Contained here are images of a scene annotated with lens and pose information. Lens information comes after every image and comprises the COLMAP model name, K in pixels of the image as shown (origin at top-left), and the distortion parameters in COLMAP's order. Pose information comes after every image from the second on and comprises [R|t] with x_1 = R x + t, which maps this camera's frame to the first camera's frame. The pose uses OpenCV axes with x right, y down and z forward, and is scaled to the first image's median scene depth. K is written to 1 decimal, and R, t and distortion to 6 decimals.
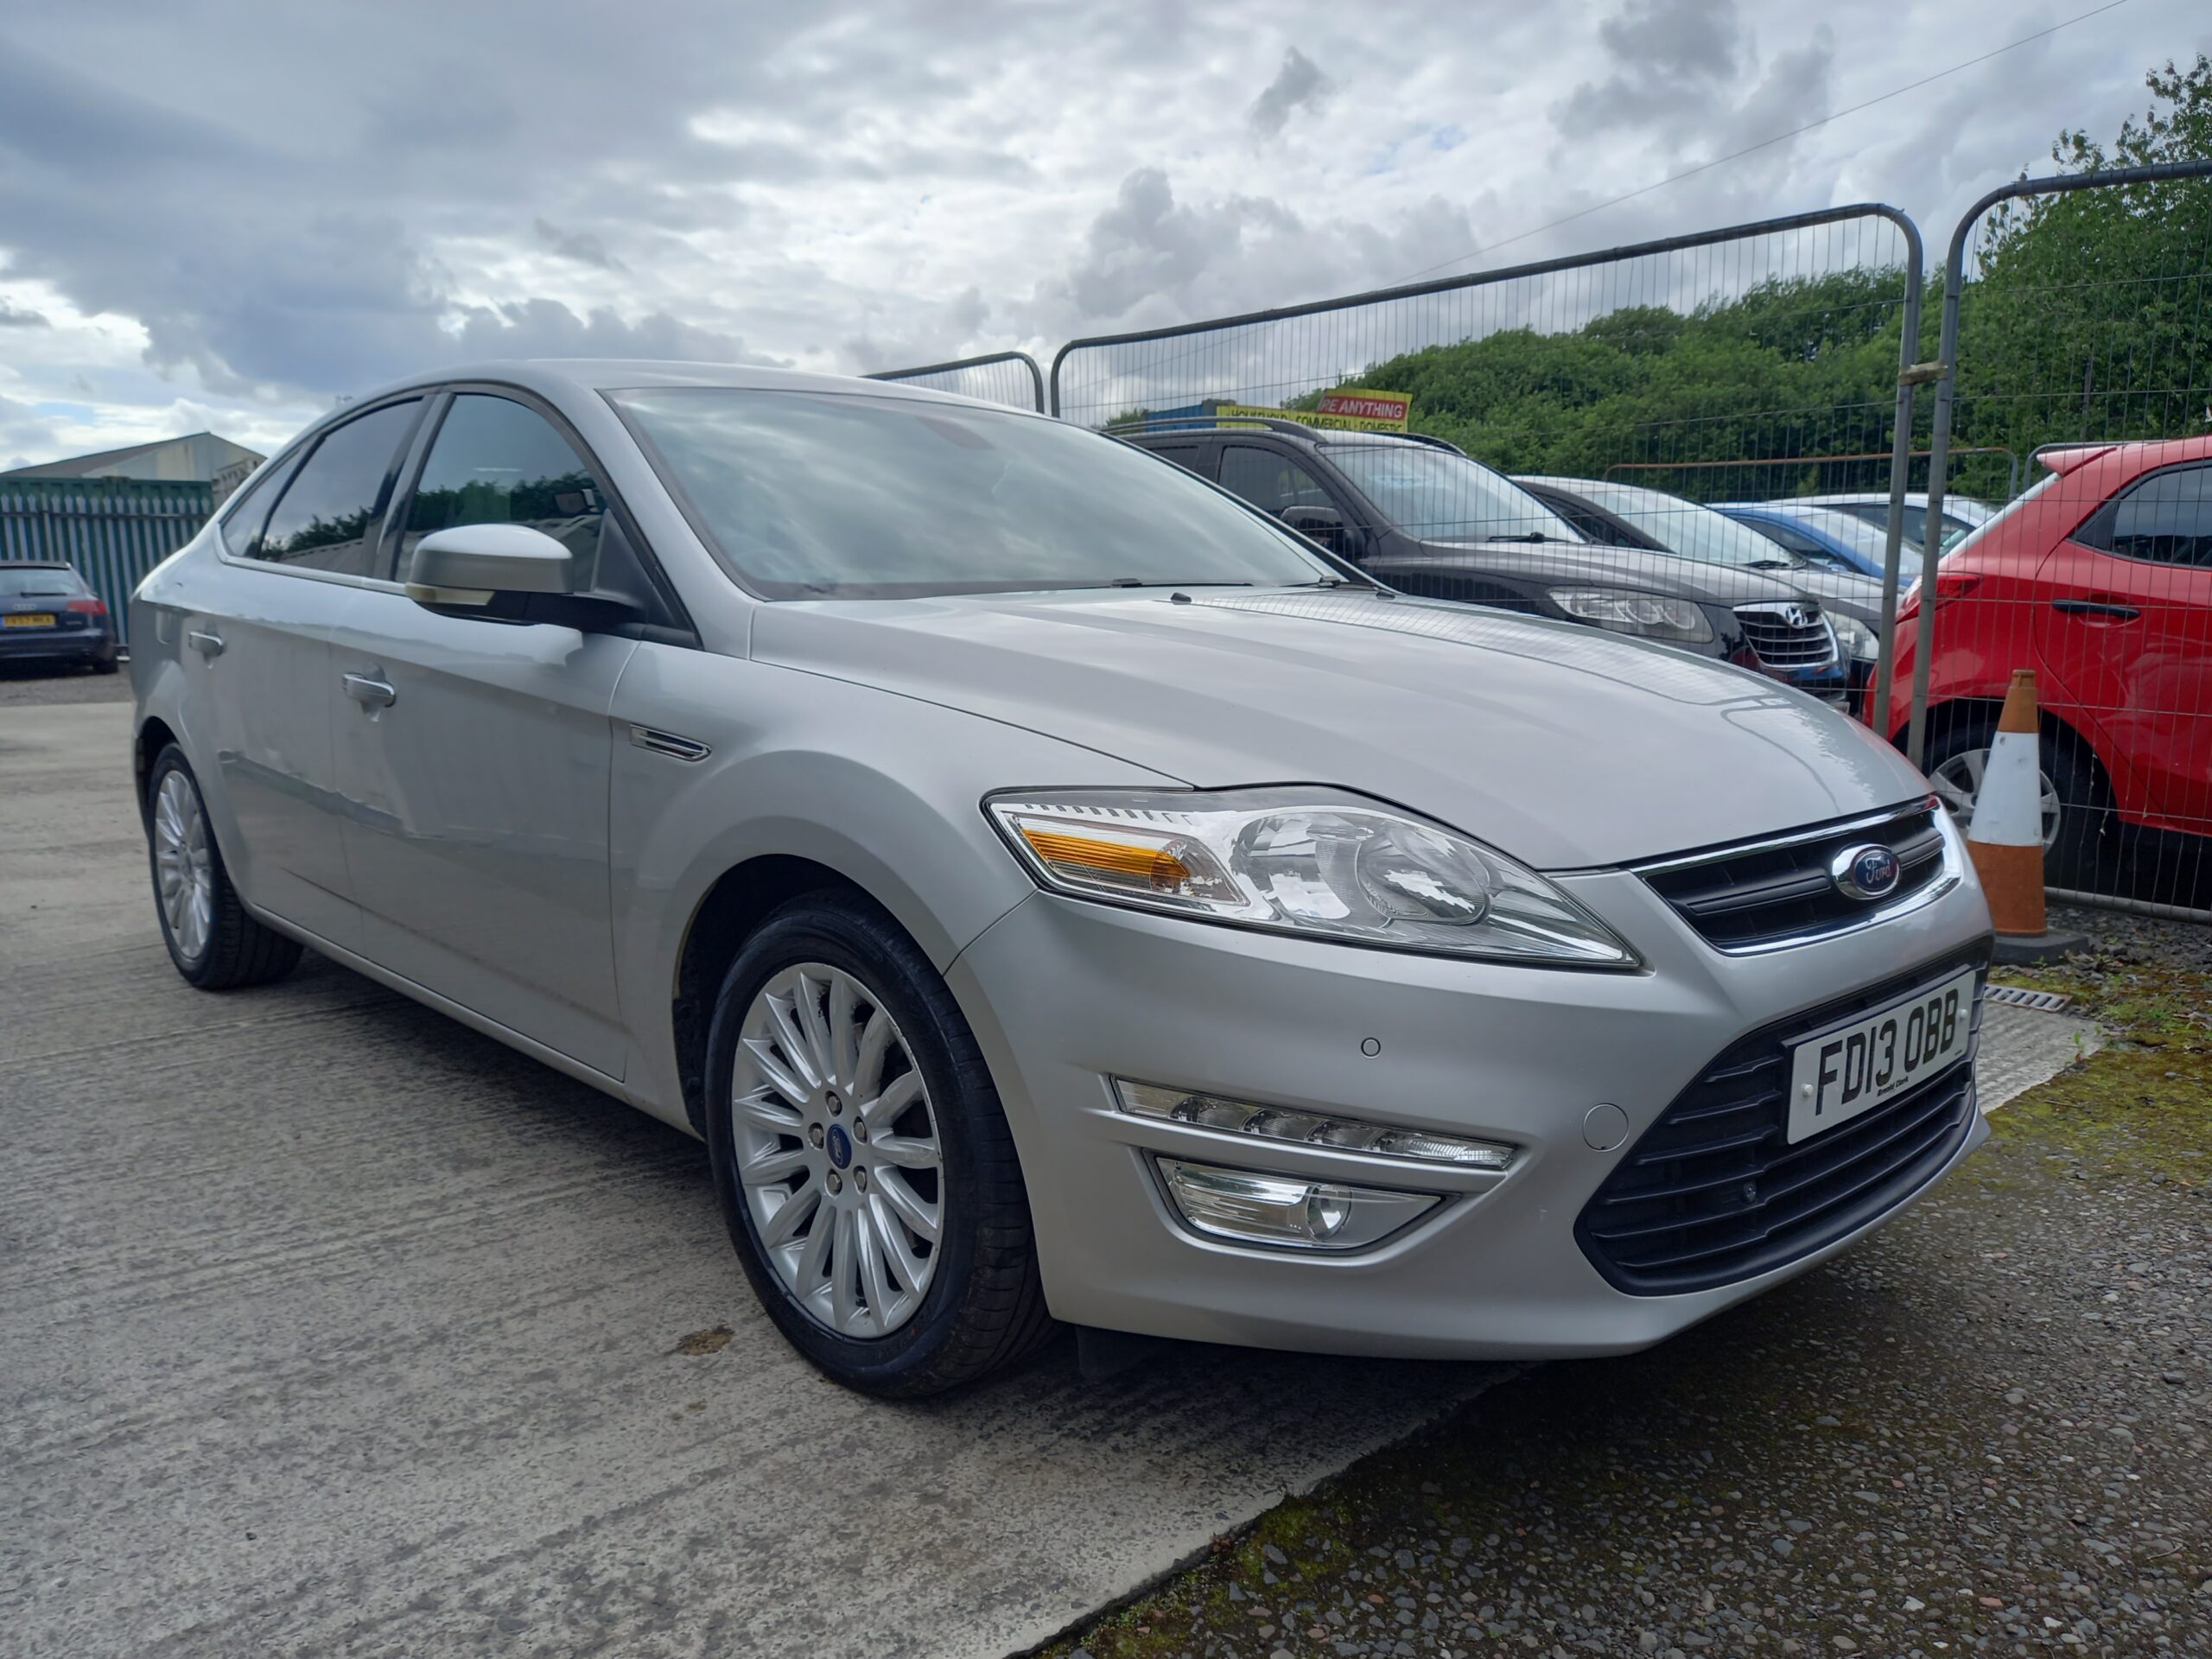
lens RADIAL K [[1644.2, 0, 1105.9], [0, 1644.2, 832.2], [0, 0, 1]] dist [0.046494, -0.048318]
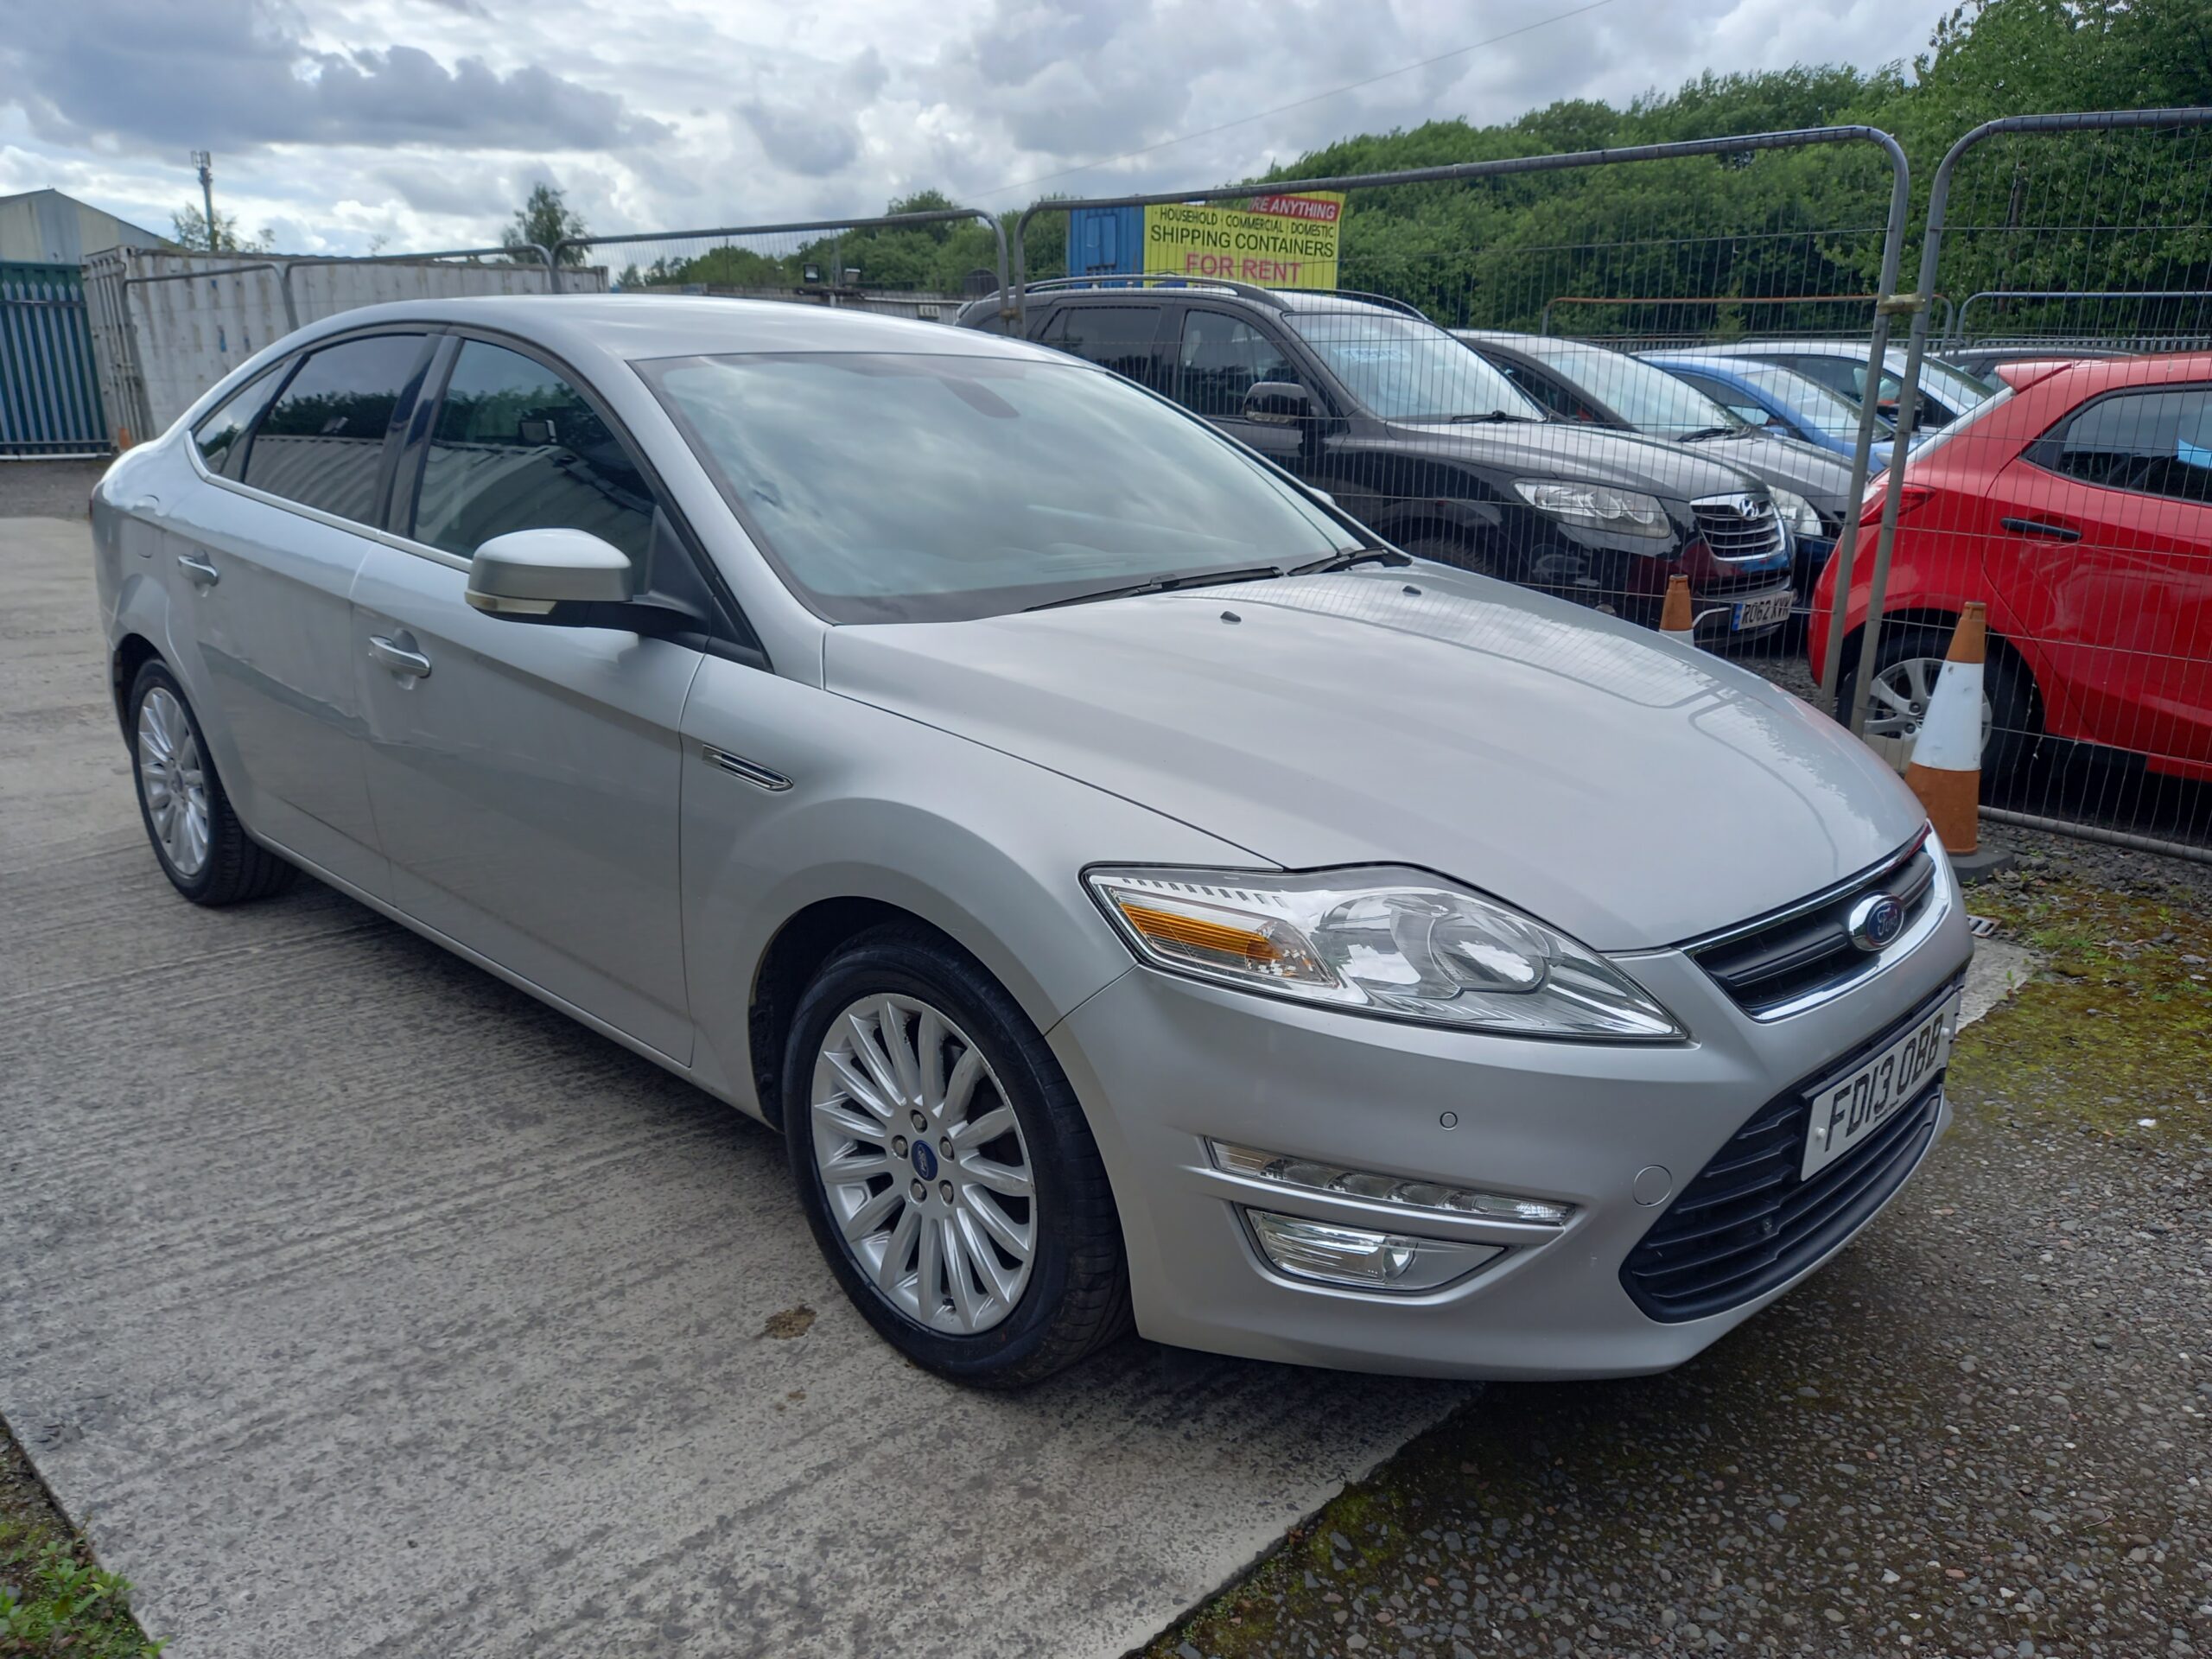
lens RADIAL K [[1644.2, 0, 1111.2], [0, 1644.2, 829.1], [0, 0, 1]] dist [0.046494, -0.048318]
pose [[0.998333, 0.002807, 0.057647, -0.100001], [-0.009695, 0.992782, 0.119542, -0.149235], [-0.056896, -0.119901, 0.991154, -0.044861]]
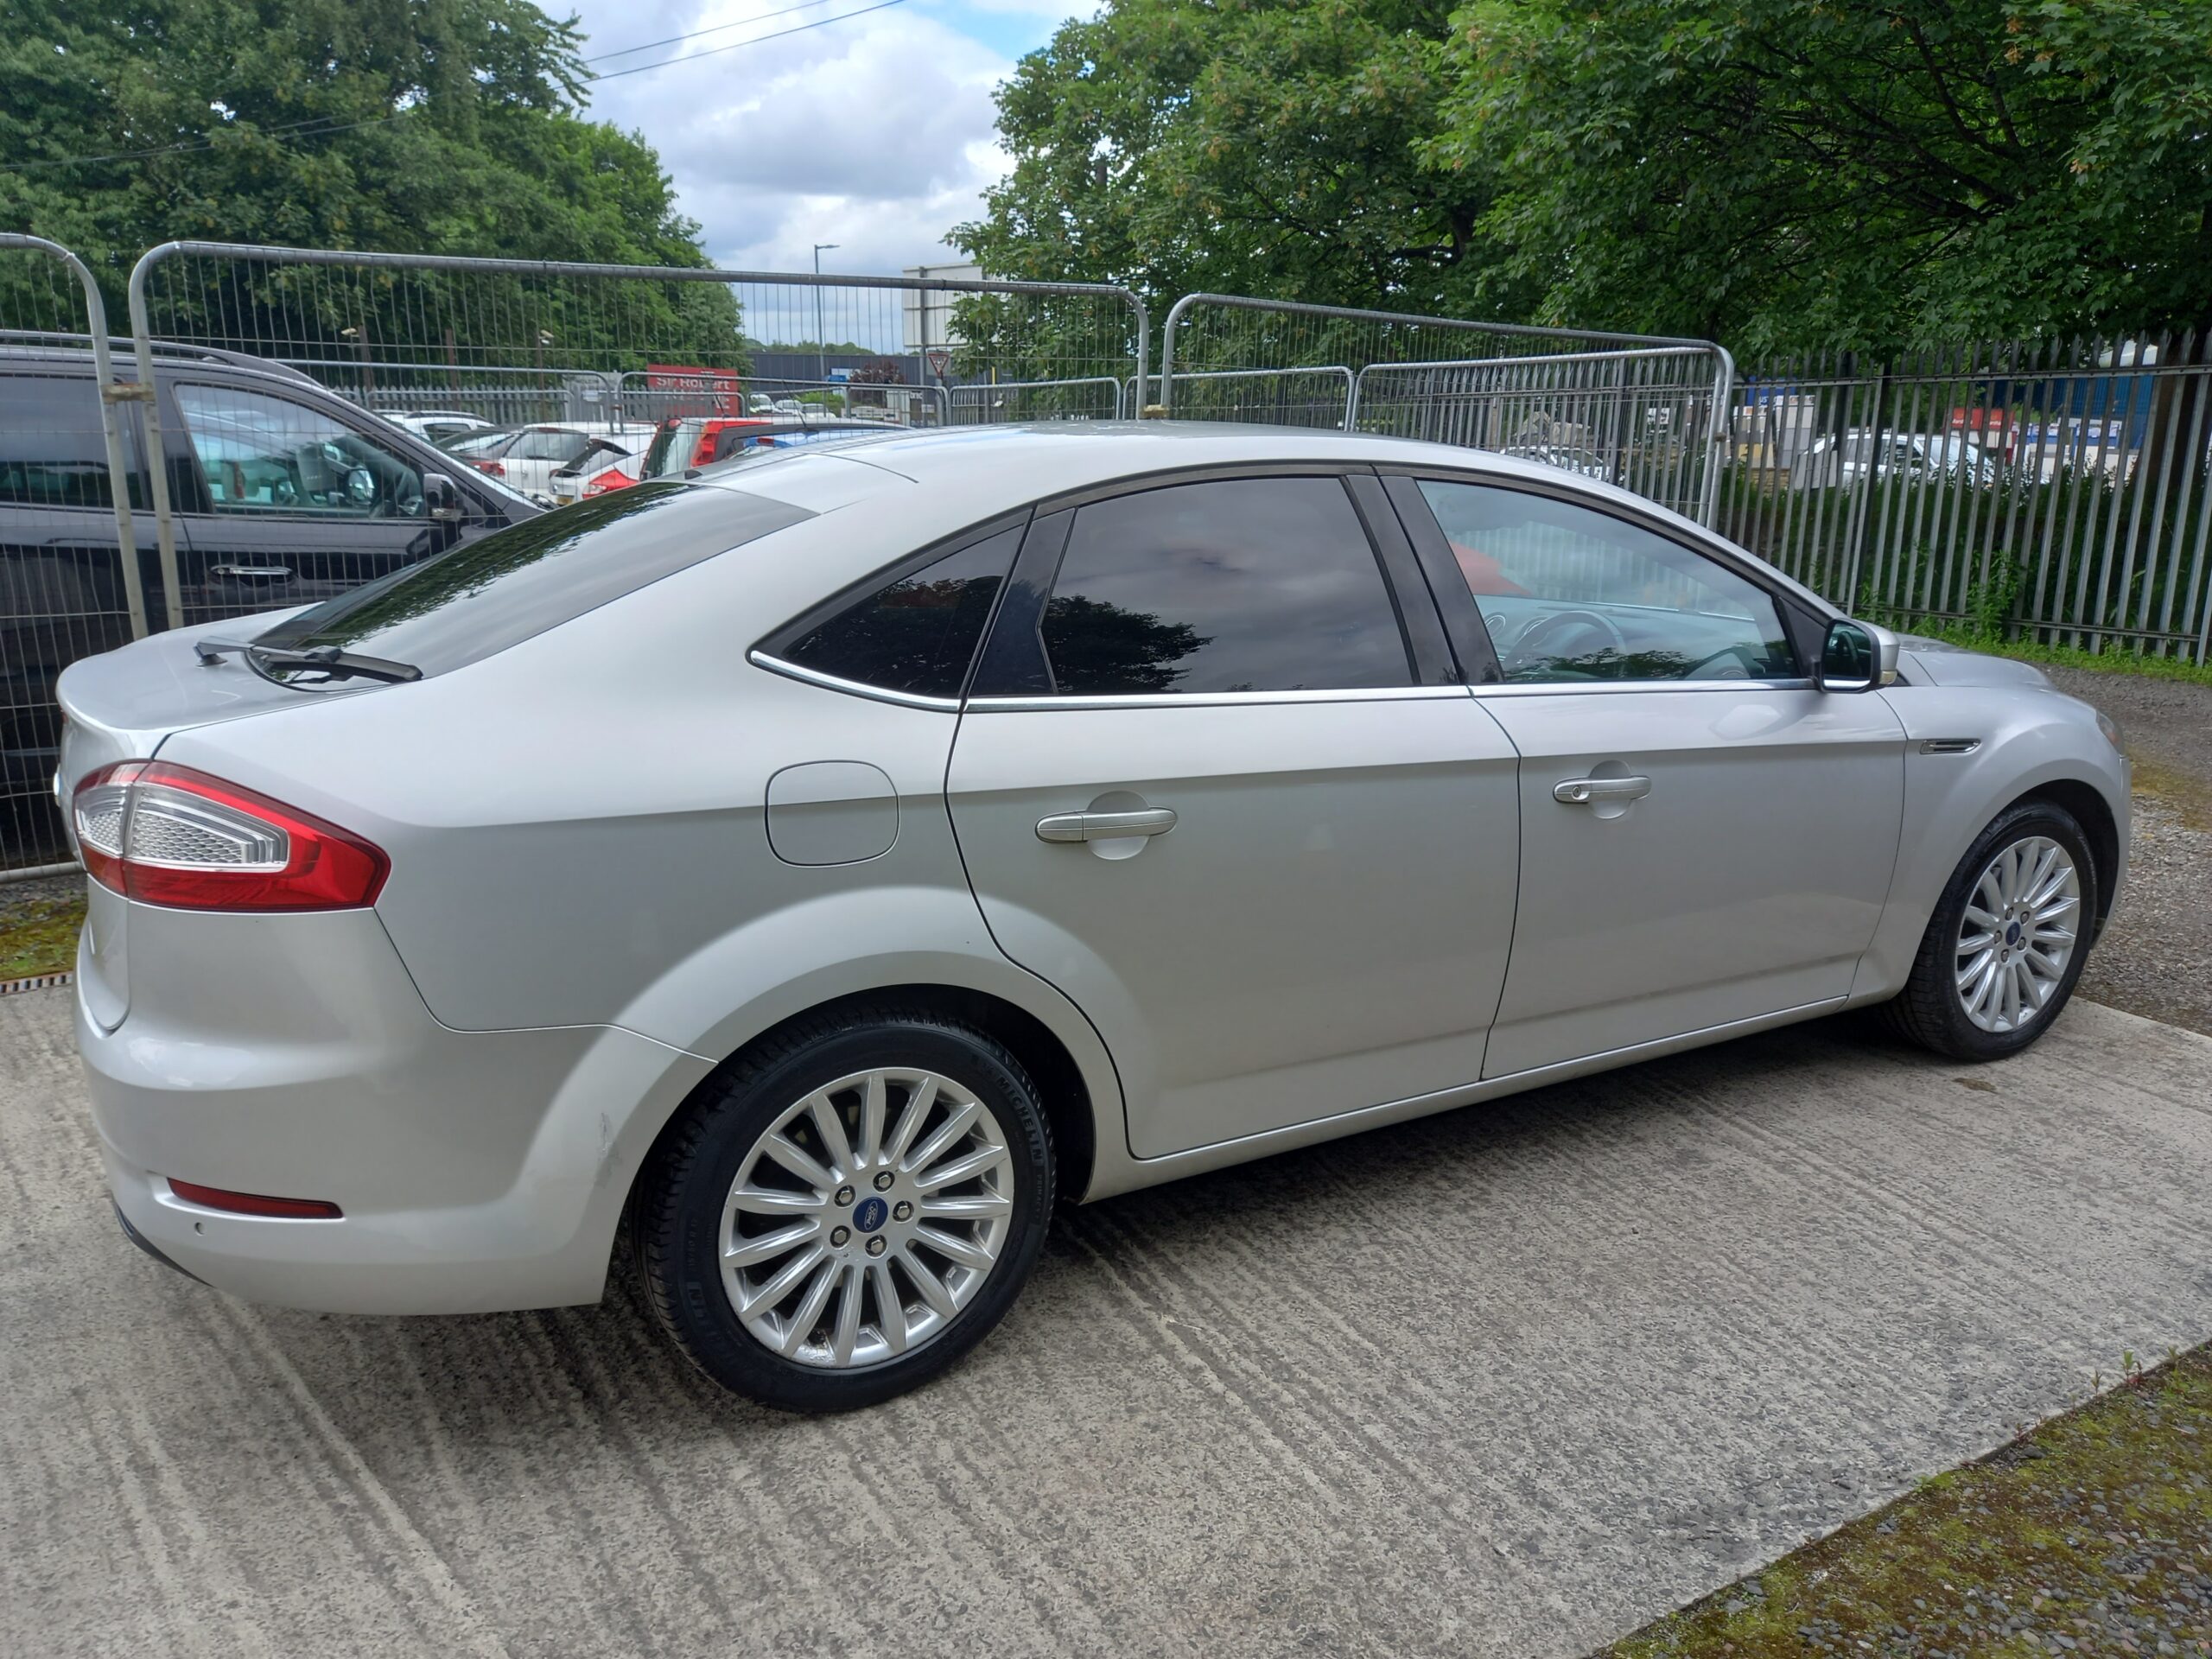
lens RADIAL K [[1644.2, 0, 1102.5], [0, 1644.2, 834.1], [0, 0, 1]] dist [0.046494, -0.048318]
pose [[0.217937, -0.227623, 0.949048, -2.079643], [0.144297, 0.969250, 0.199333, -0.428916], [-0.965237, 0.093503, 0.244080, 1.479598]]
